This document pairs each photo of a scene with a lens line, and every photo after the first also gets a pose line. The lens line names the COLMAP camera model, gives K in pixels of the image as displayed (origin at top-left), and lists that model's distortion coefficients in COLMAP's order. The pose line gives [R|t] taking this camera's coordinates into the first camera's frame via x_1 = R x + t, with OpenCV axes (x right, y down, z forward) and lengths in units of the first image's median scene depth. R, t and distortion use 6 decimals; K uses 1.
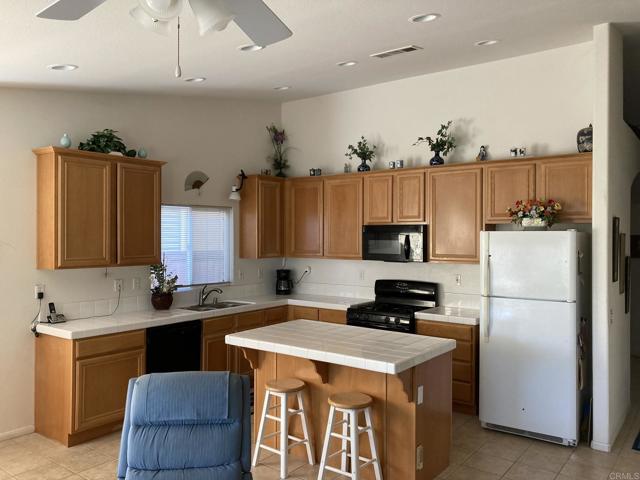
lens RADIAL K [[521.5, 0, 320.0], [0, 521.5, 239.7], [0, 0, 1]] dist [0.019884, -0.023878]
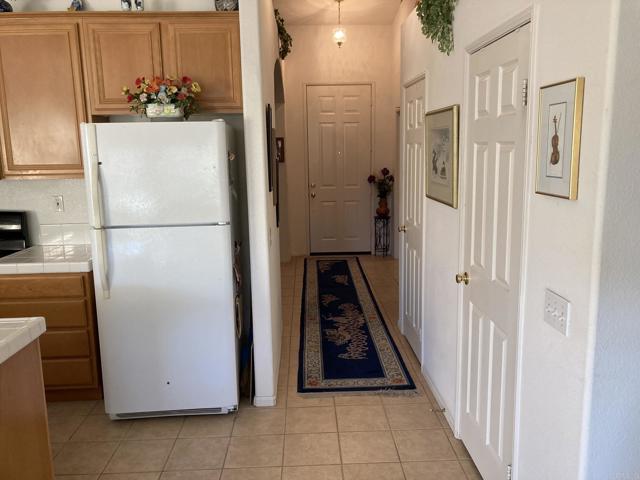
lens RADIAL K [[521.5, 0, 318.7], [0, 521.5, 222.6], [0, 0, 1]] dist [0.019884, -0.023878]
pose [[0.778389, -0.110765, 0.617933, 0.080248], [0.026313, 0.989203, 0.144169, 0.010397], [-0.627230, -0.095960, 0.772900, 0.207166]]
